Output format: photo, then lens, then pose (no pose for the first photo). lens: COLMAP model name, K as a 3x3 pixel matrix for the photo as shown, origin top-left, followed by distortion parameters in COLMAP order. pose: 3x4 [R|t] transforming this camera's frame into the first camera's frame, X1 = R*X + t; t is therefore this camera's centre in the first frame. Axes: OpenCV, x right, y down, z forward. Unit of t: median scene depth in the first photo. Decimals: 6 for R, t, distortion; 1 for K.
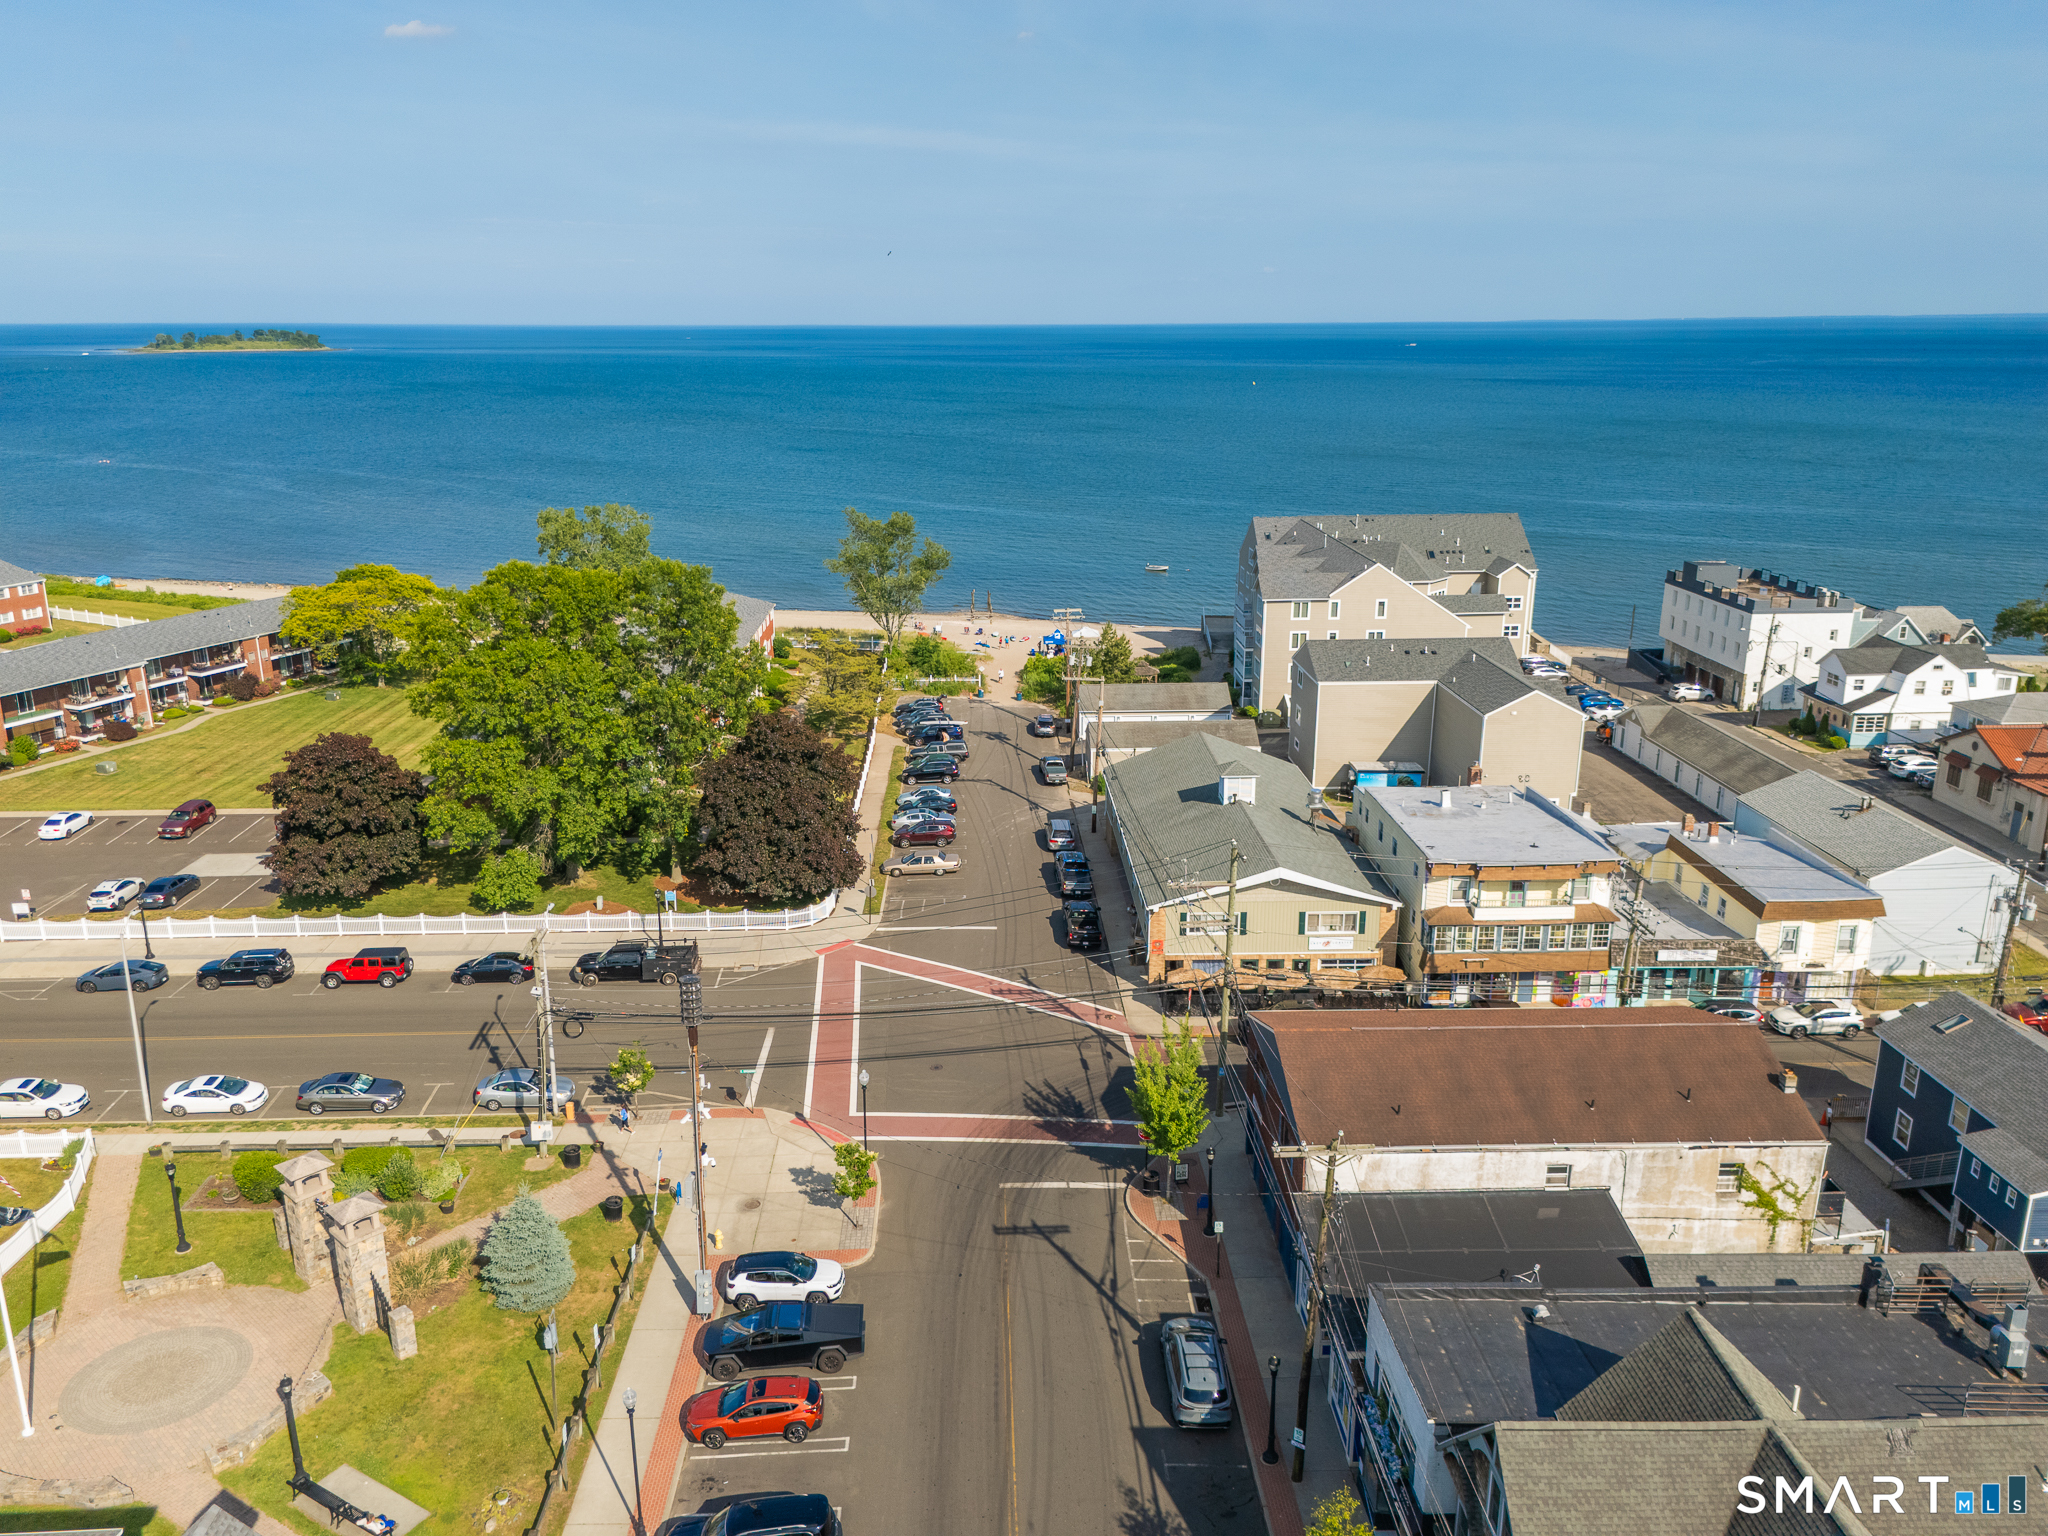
lens RADIAL K [[1486.8, 0, 1024.0], [0, 1486.8, 804.0], [0, 0, 1]] dist [0.049516, 0.002311]
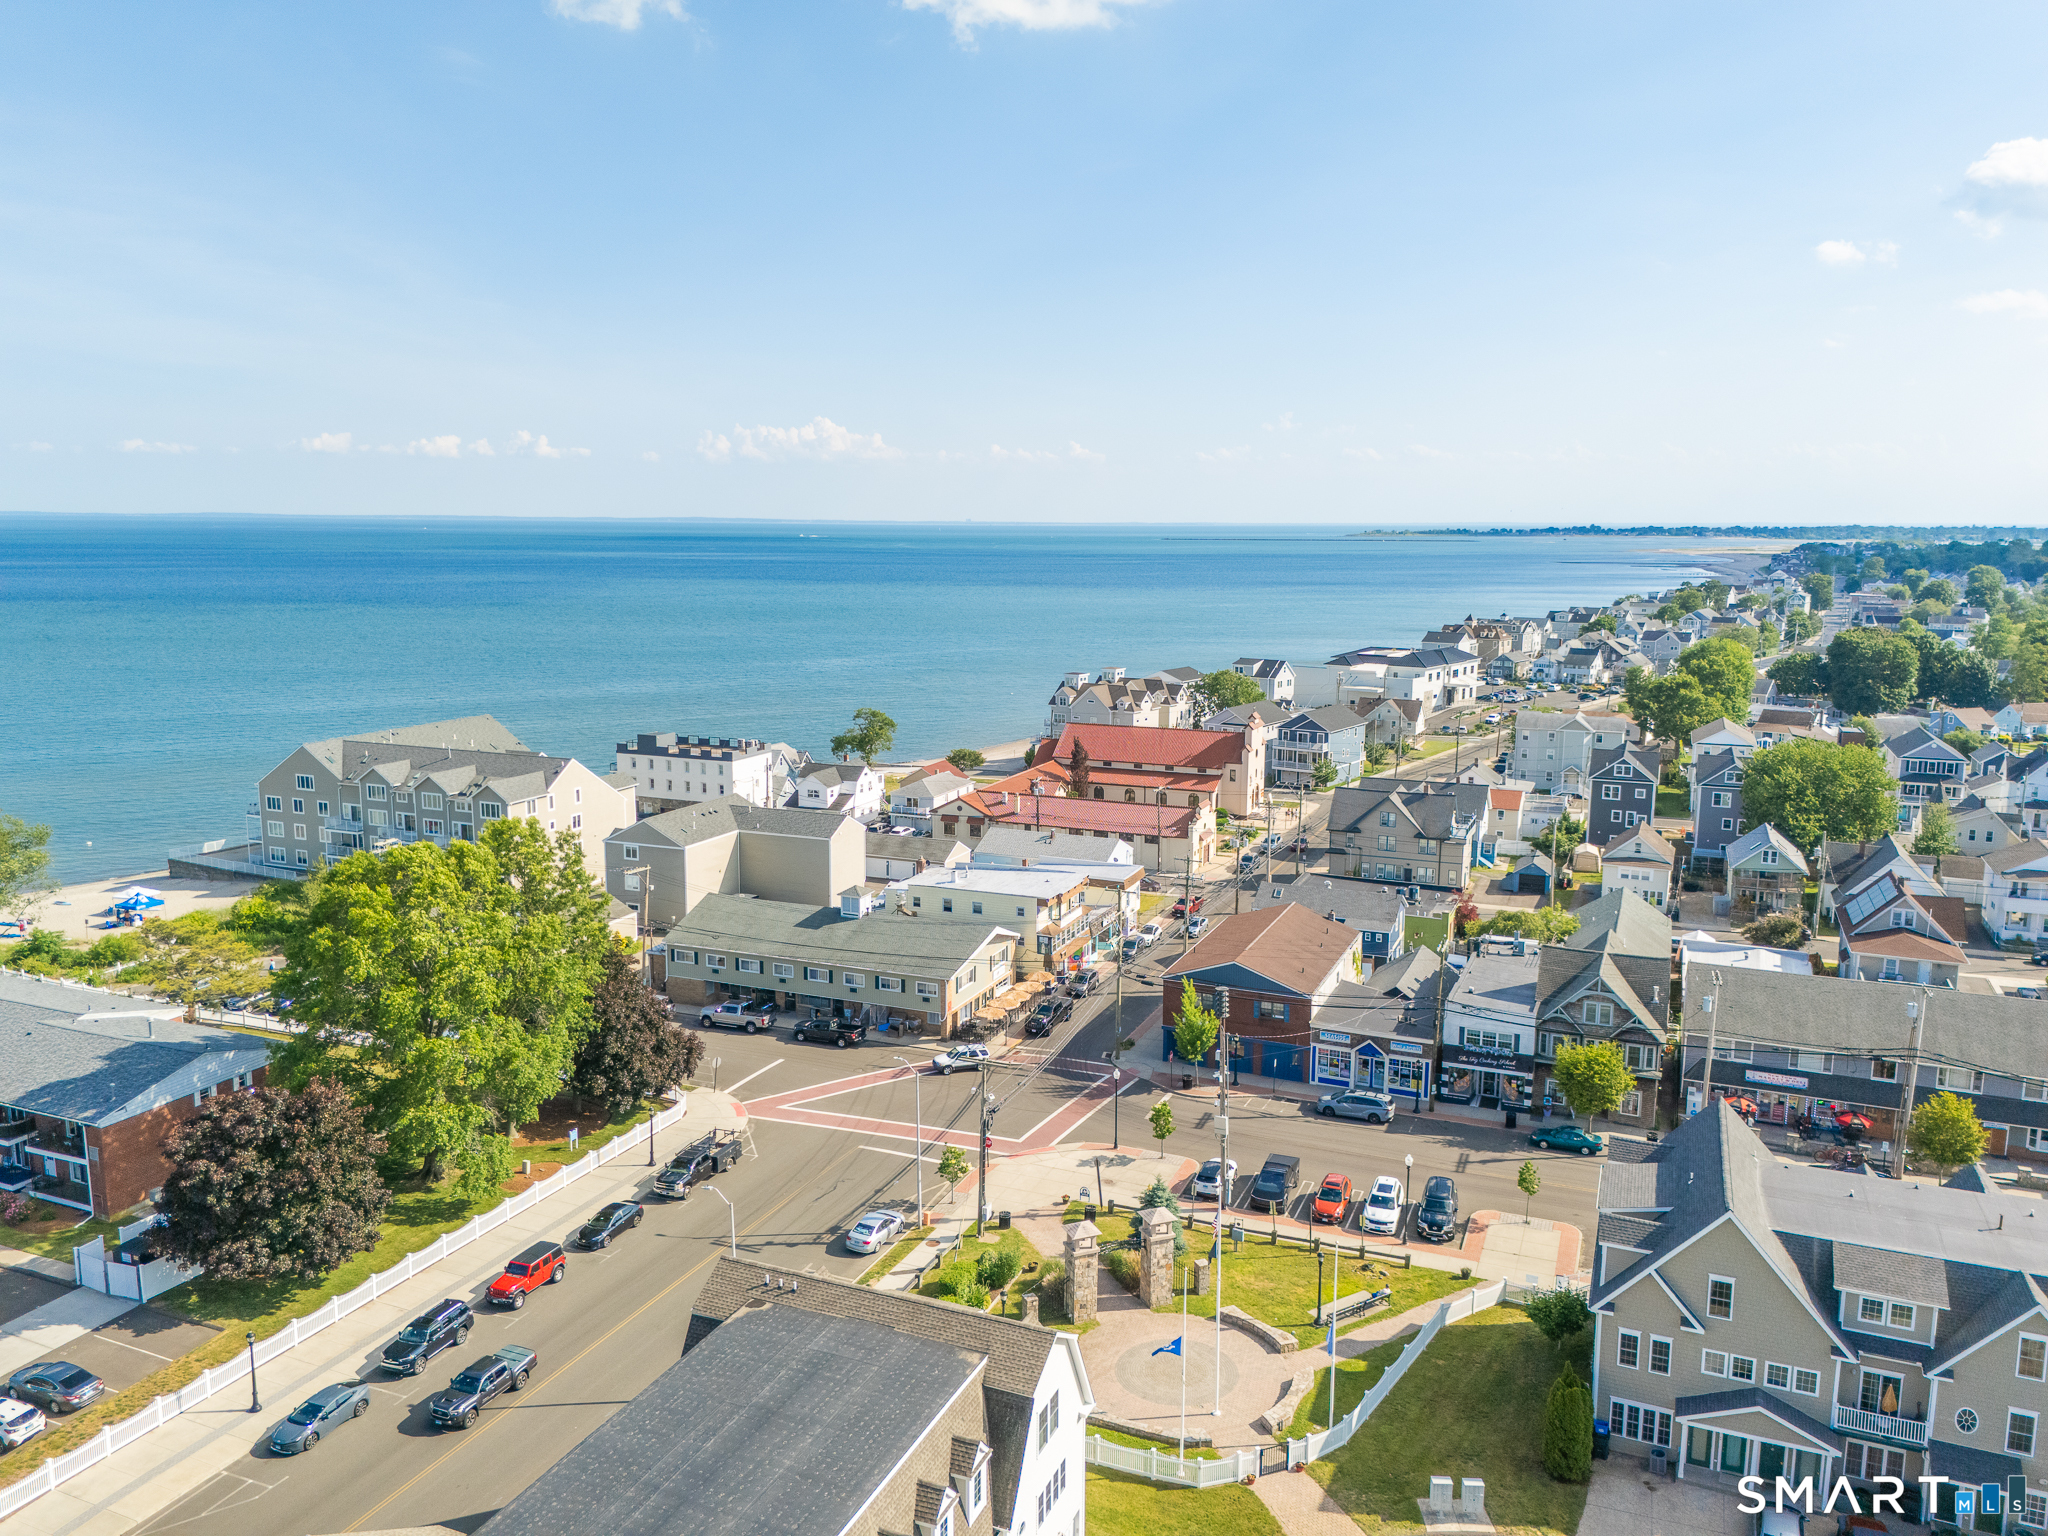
lens RADIAL K [[1498.1, 0, 1014.0], [0, 1498.1, 767.8], [0, 0, 1]] dist [0.040983, -0.005297]
pose [[0.431092, -0.141658, 0.891119, -0.974724], [0.269756, 0.962665, 0.022533, -0.119447], [-0.861041, 0.230671, 0.453211, 0.196969]]
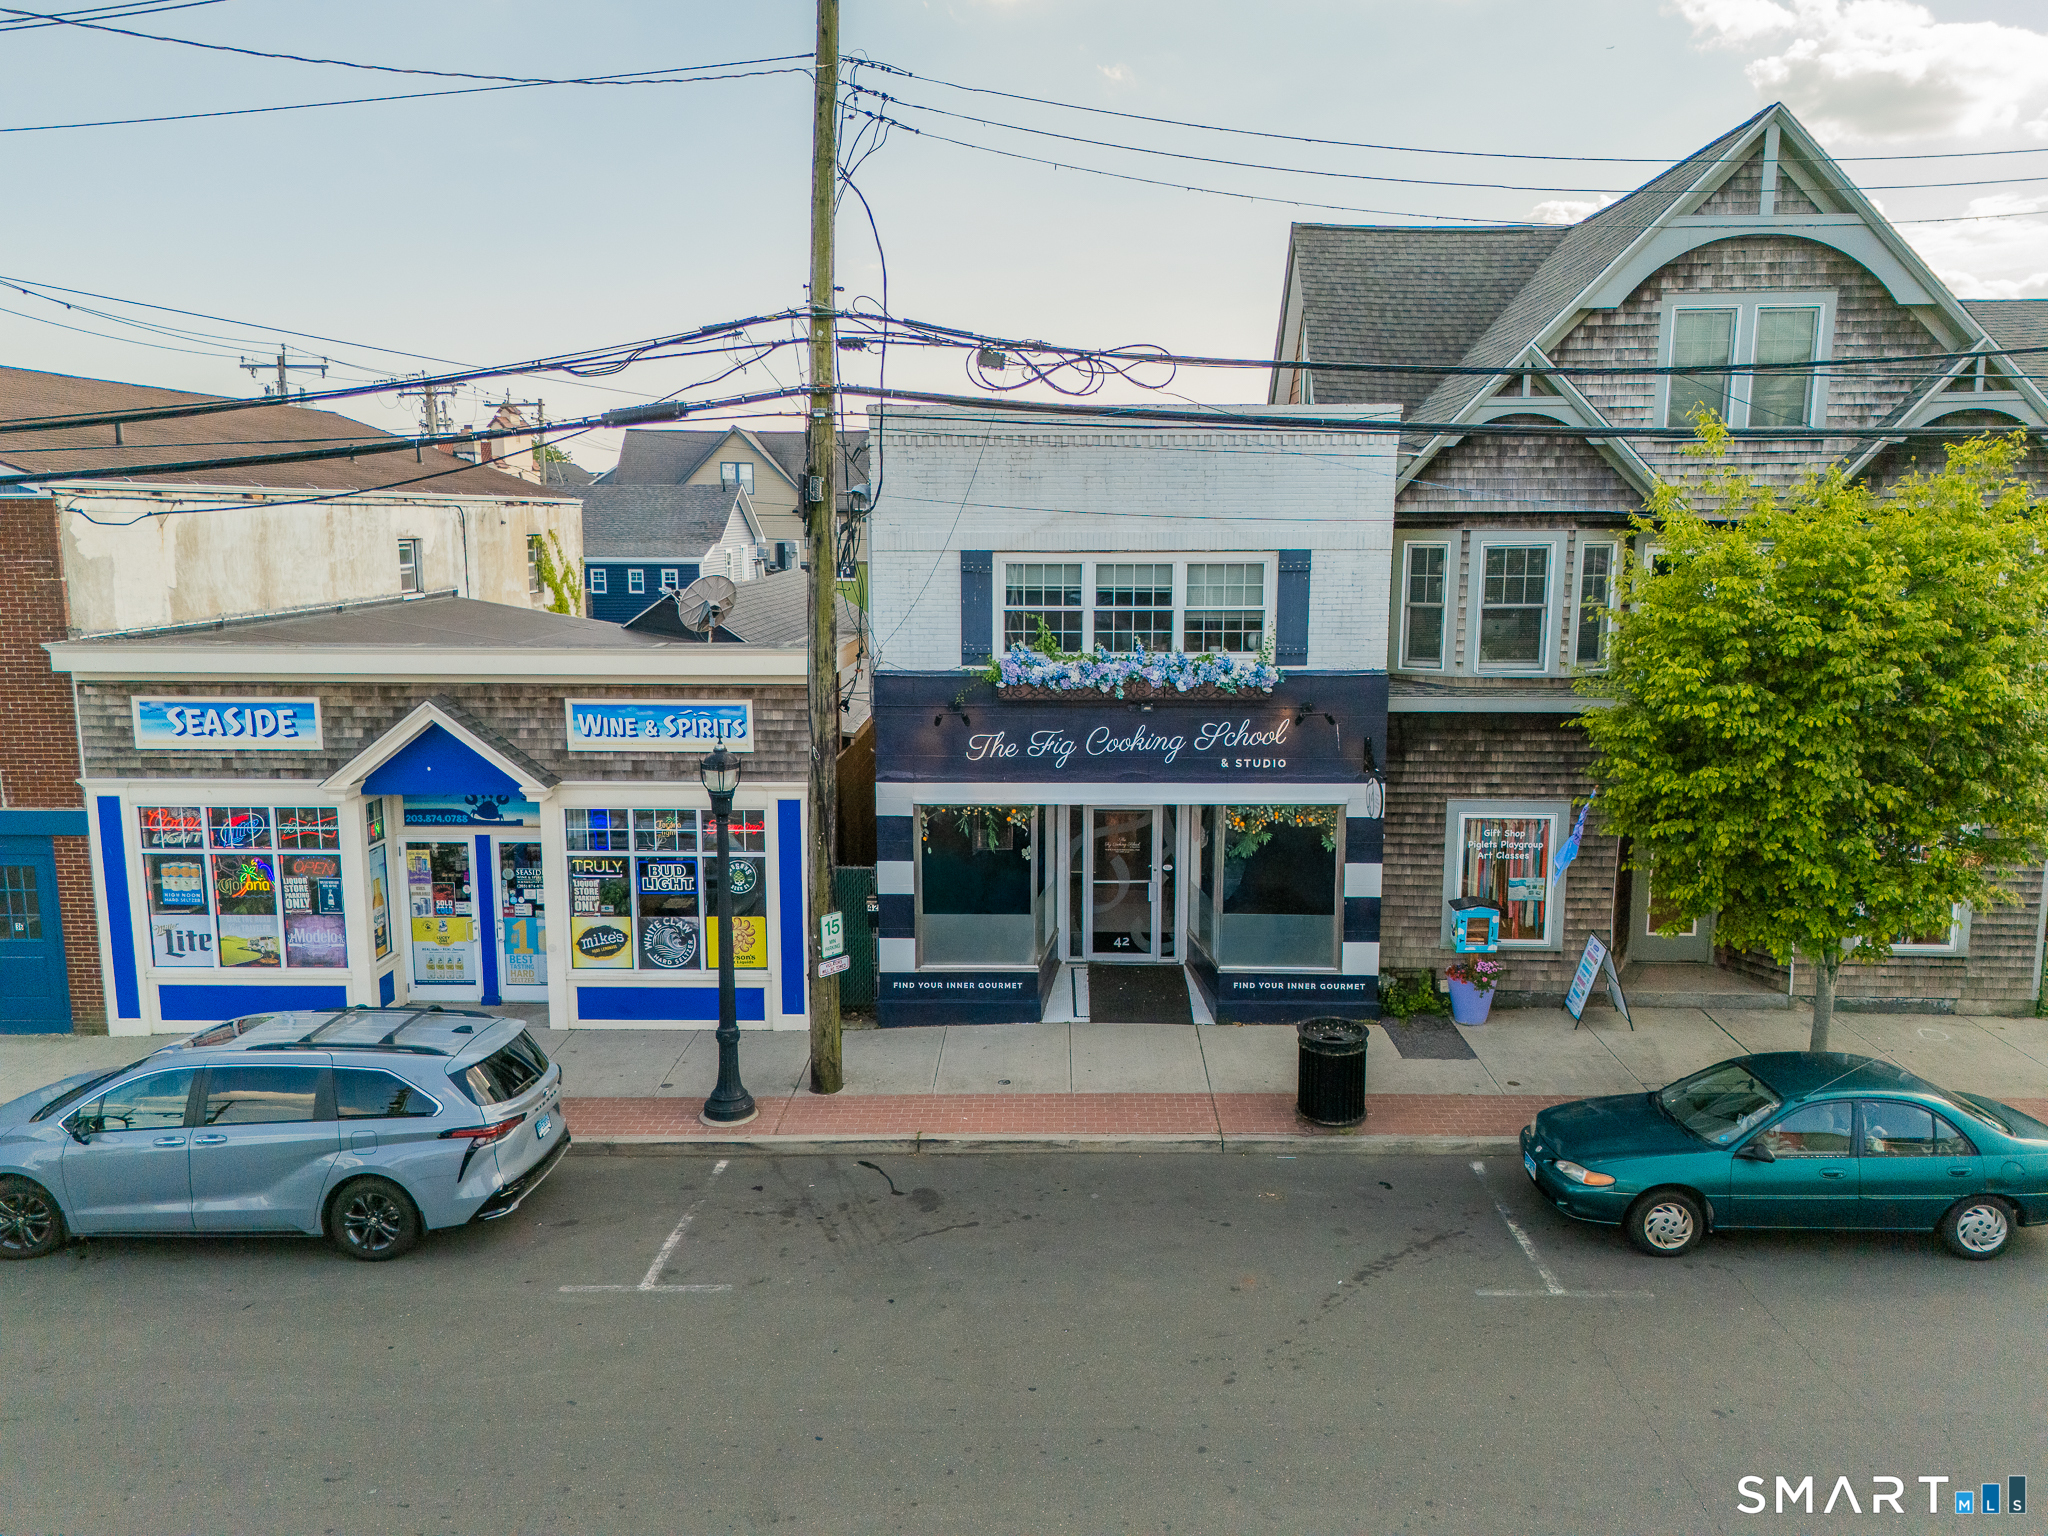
lens RADIAL K [[1498.1, 0, 1014.0], [0, 1498.1, 767.8], [0, 0, 1]] dist [0.040983, -0.005297]
pose [[0.061435, -0.165390, 0.984313, -0.076759], [0.301026, 0.943325, 0.139715, 0.171598], [-0.951635, 0.287721, 0.107740, 0.436781]]
